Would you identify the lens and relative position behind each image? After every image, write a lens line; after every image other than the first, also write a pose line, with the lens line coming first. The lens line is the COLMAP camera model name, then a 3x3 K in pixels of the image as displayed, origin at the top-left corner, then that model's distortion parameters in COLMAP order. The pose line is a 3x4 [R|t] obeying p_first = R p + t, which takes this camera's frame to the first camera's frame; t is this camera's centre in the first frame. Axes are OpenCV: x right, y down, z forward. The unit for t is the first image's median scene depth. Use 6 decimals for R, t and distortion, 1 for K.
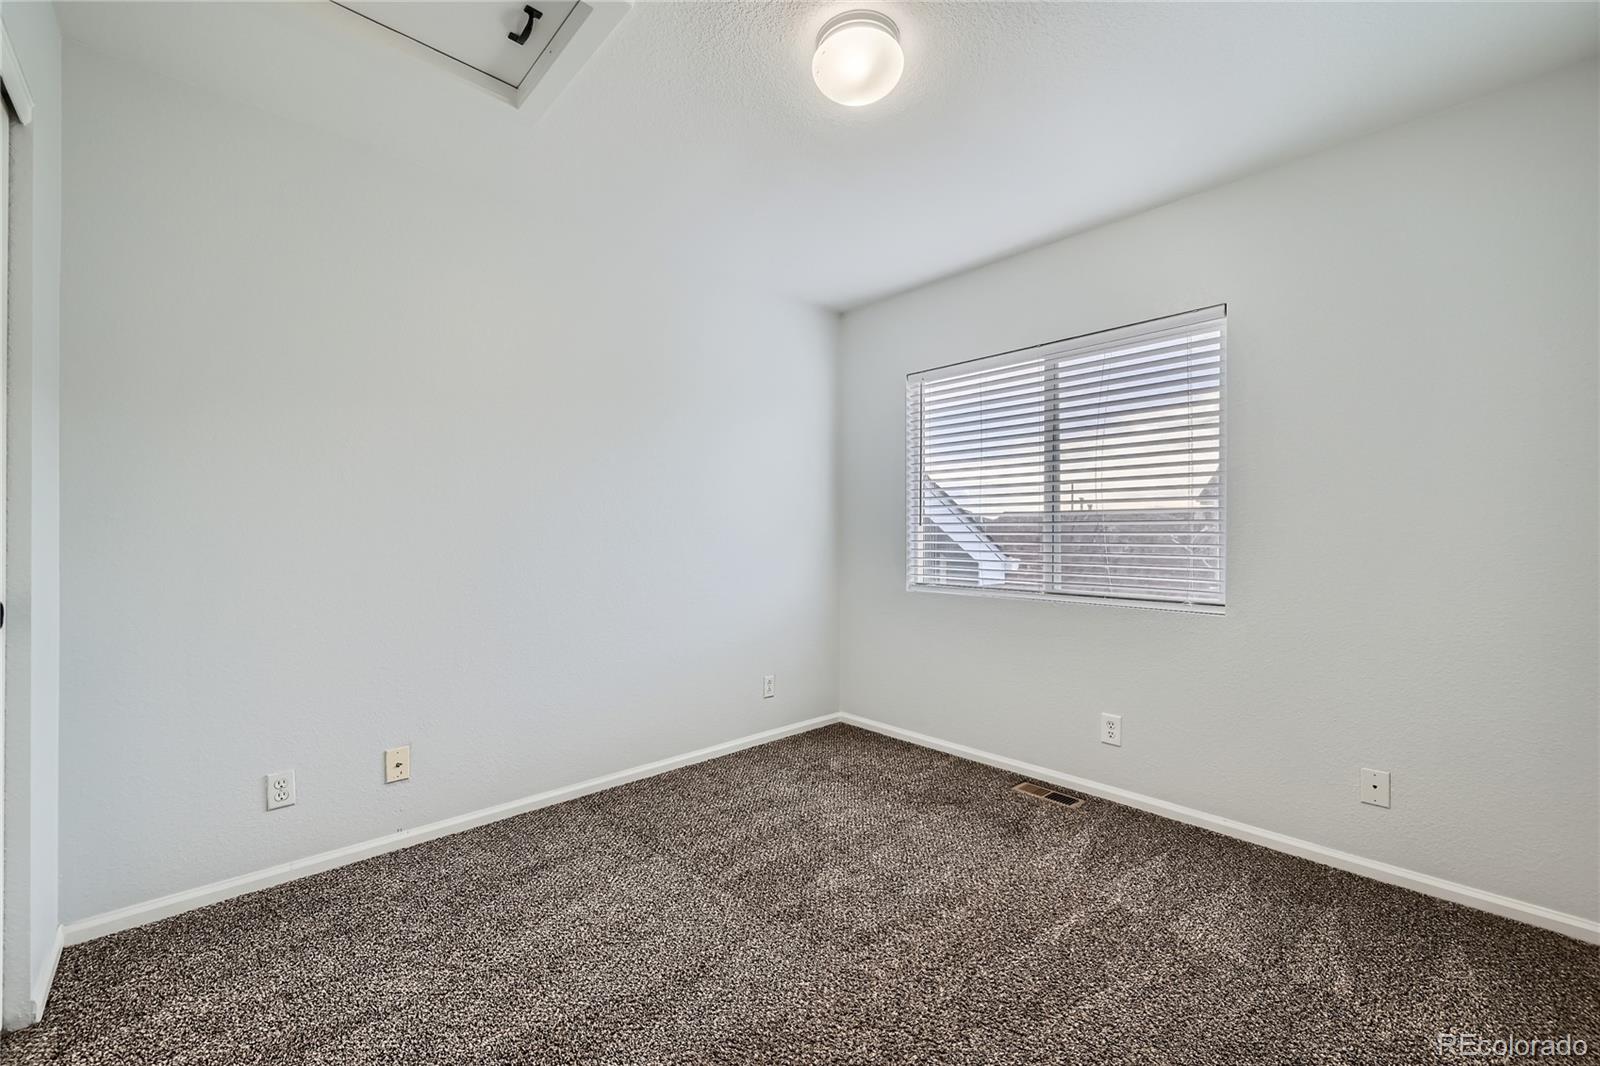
lens RADIAL K [[637.8, 0, 799.8], [0, 637.8, 534.1], [0, 0, 1]] dist [-0.003356, 0.000129]
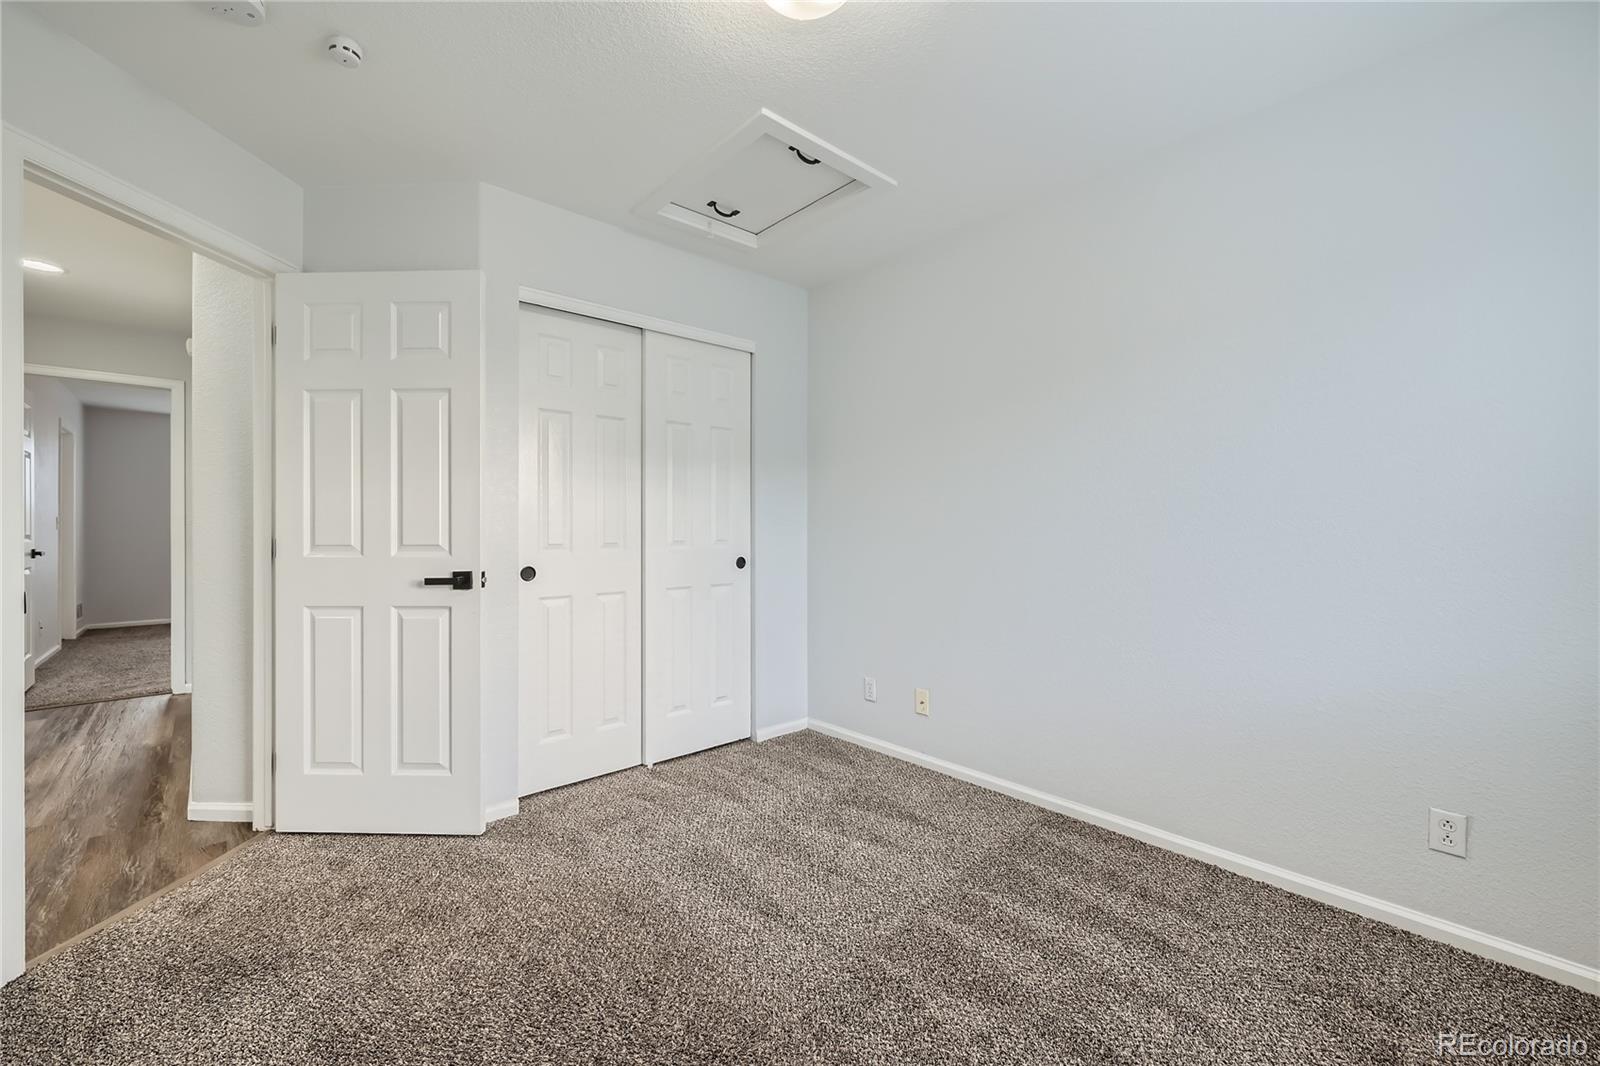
lens RADIAL K [[637.8, 0, 799.9], [0, 637.8, 531.3], [0, 0, 1]] dist [-0.003356, 0.000129]
pose [[-0.020229, 0.002023, -0.999793, 0.677007], [0.001214, 0.999997, 0.001999, 0.003251], [0.999795, -0.001173, -0.020232, 0.746104]]
